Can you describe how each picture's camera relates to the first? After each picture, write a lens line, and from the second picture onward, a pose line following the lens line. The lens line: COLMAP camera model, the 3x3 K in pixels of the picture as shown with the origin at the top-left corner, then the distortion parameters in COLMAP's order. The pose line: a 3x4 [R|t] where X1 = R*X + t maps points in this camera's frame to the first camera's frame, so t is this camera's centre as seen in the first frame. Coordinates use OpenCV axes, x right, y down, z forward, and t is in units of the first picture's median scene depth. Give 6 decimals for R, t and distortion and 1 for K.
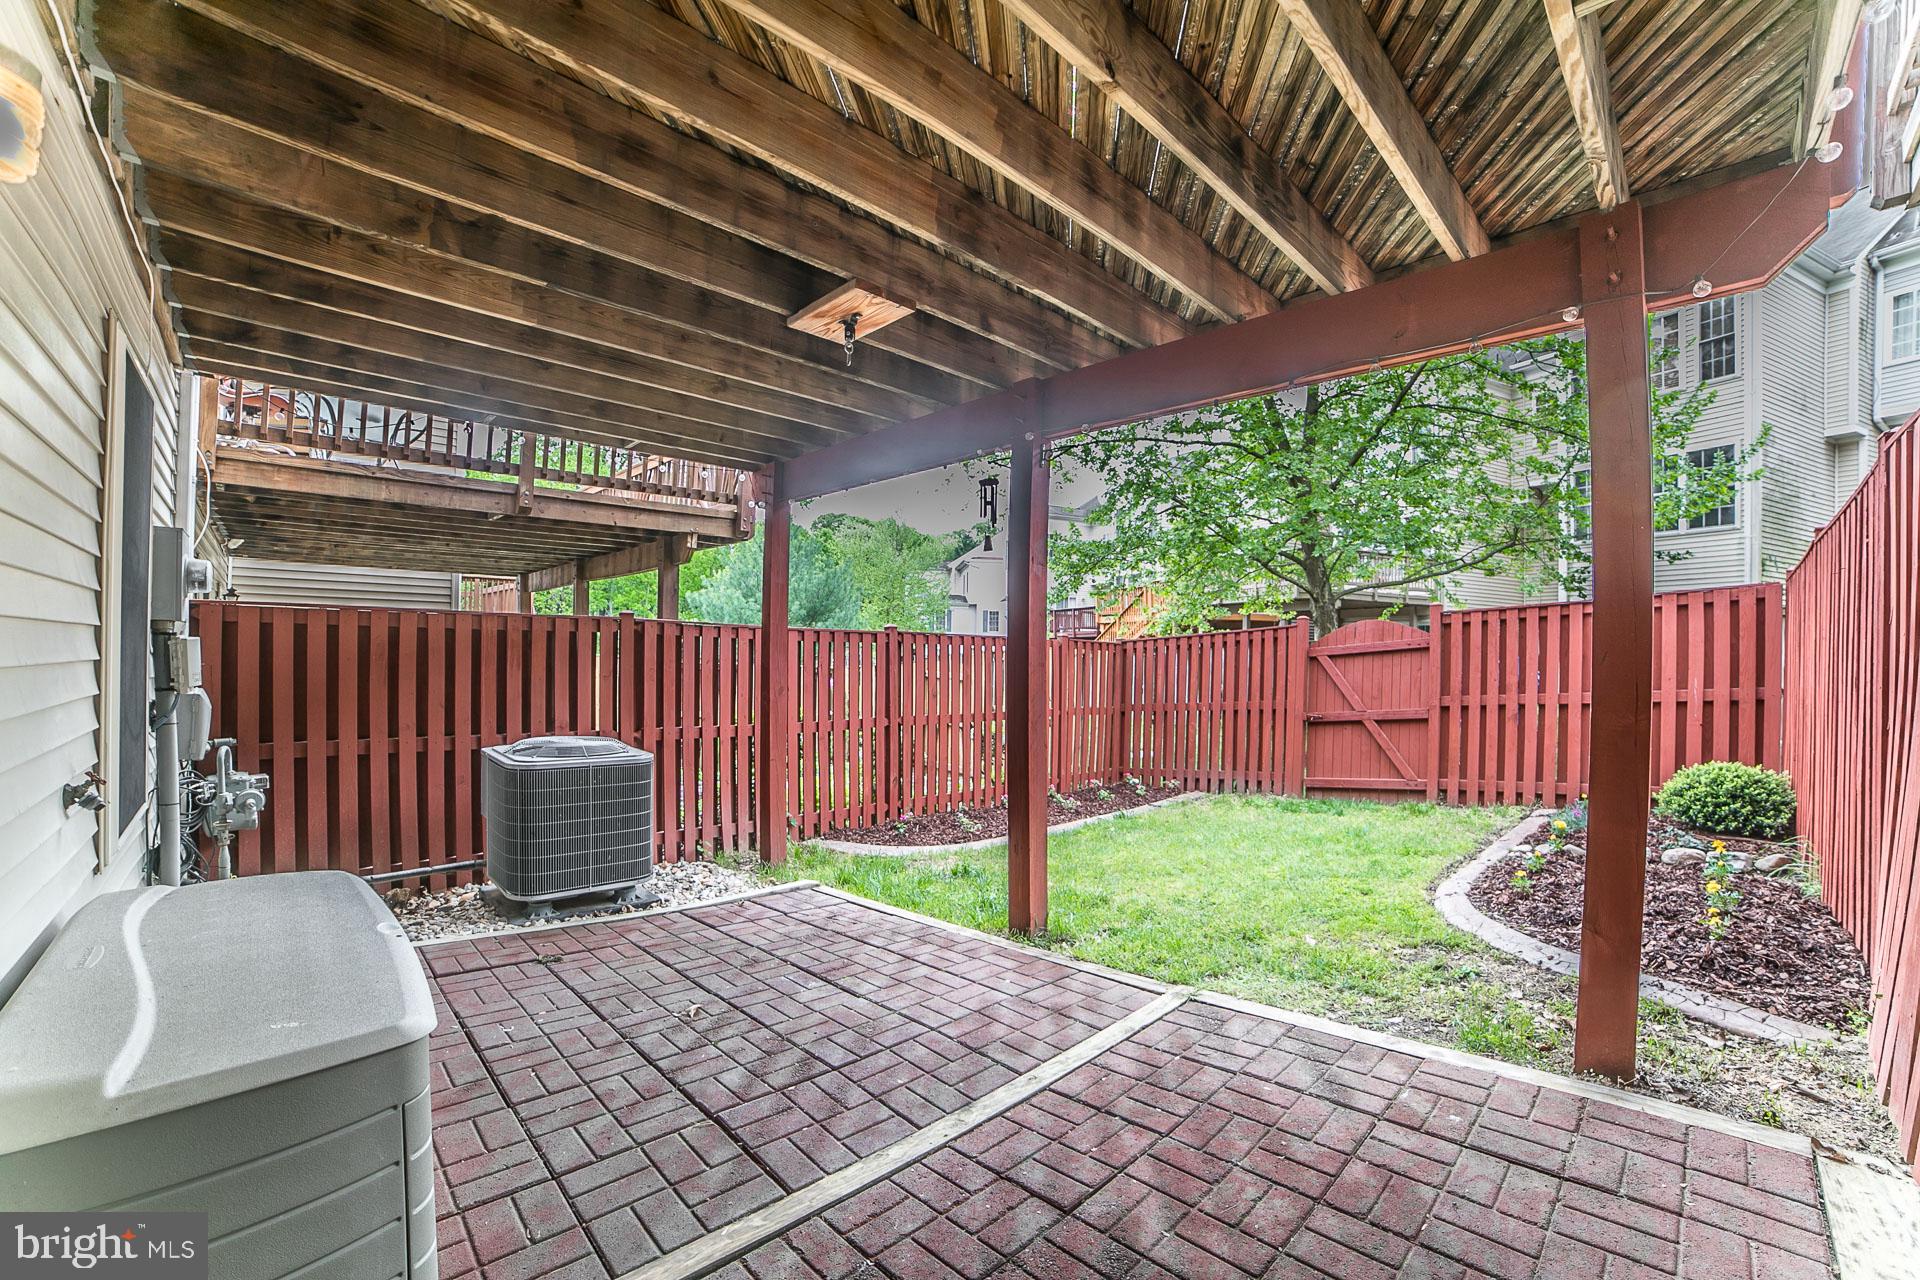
lens RADIAL K [[811.2, 0, 958.1], [0, 811.2, 655.7], [0, 0, 1]] dist [-0.049771, 0.000441]
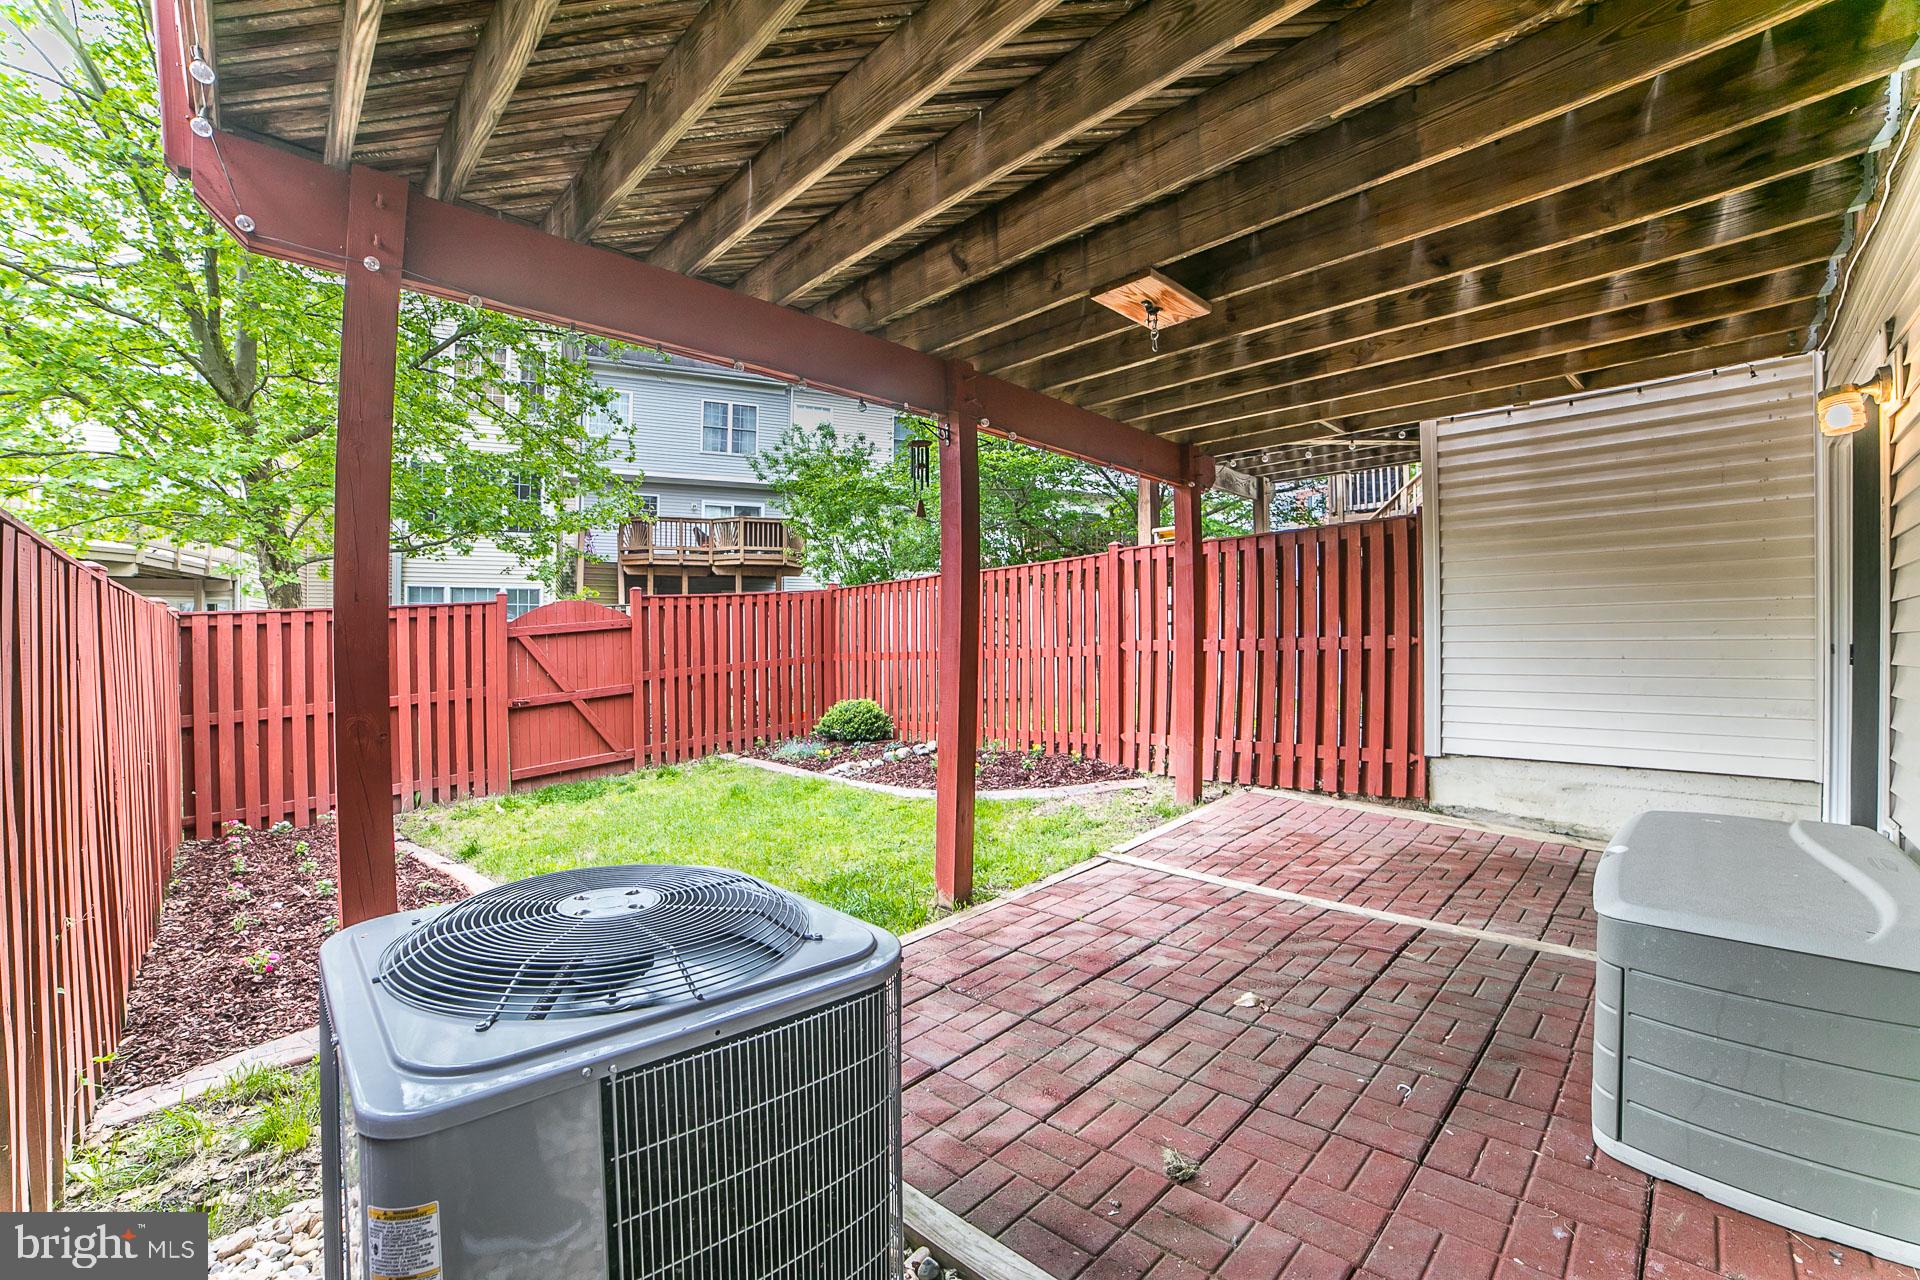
lens RADIAL K [[811.2, 0, 958.1], [0, 811.2, 655.7], [0, 0, 1]] dist [-0.049771, 0.000441]
pose [[-0.073246, -0.011354, 0.997249, -1.122241], [-0.007604, 0.999912, 0.010826, 0.022291], [-0.997285, -0.006790, -0.073326, 1.274365]]
